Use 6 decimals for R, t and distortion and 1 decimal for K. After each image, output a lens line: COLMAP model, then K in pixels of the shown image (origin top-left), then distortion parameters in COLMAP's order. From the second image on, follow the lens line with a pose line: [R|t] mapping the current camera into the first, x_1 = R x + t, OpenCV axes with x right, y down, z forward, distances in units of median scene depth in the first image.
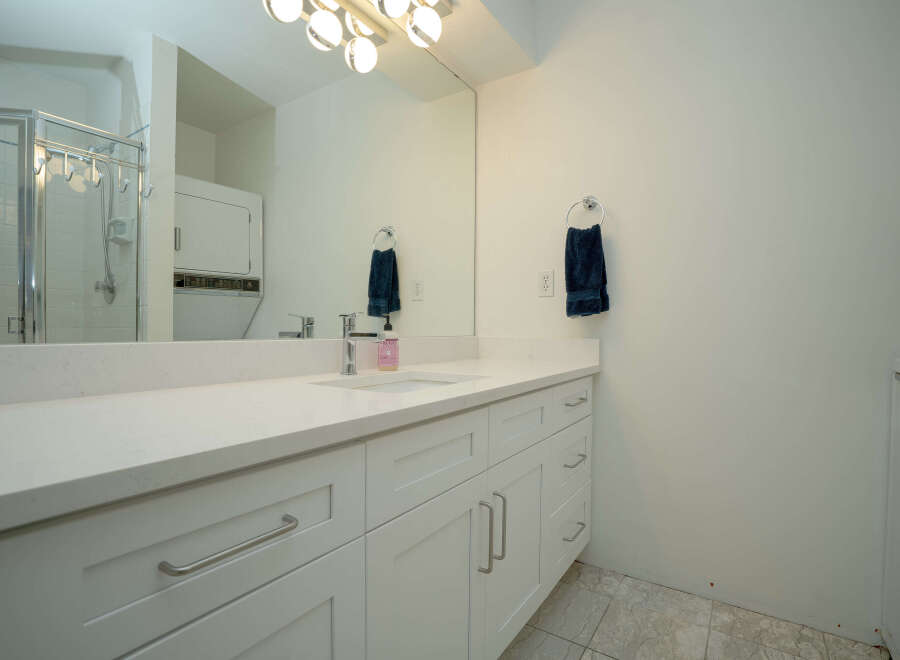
lens RADIAL K [[468.4, 0, 454.2], [0, 468.4, 327.5], [0, 0, 1]] dist [-0.039863, 0.009726]
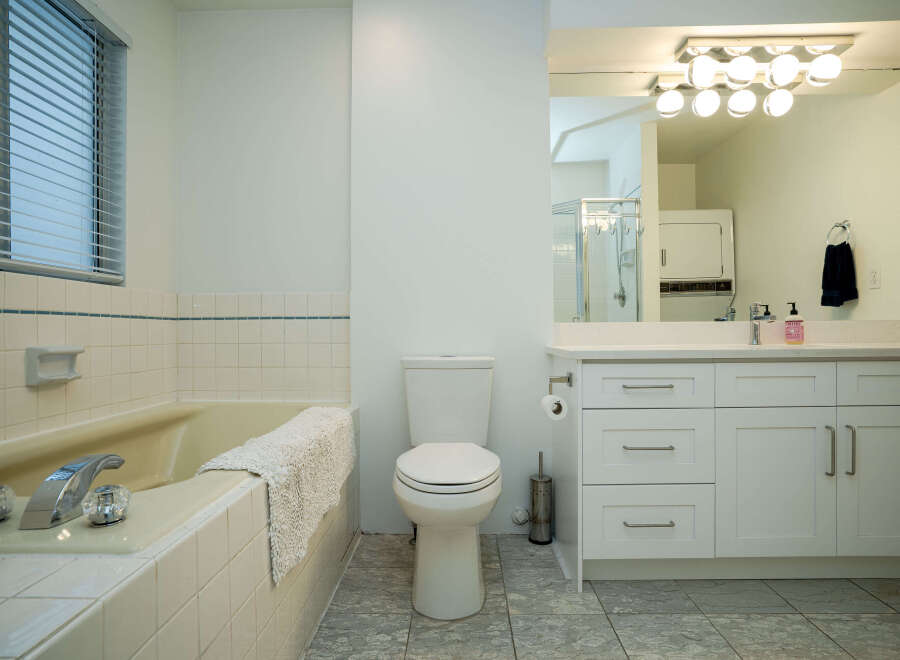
lens RADIAL K [[468.4, 0, 452.6], [0, 468.4, 330.8], [0, 0, 1]] dist [-0.039863, 0.009726]
pose [[0.532365, -0.008035, -0.846476, 0.263683], [0.011739, 0.999929, -0.002108, 0.025449], [0.846433, -0.008814, 0.532422, -0.307223]]
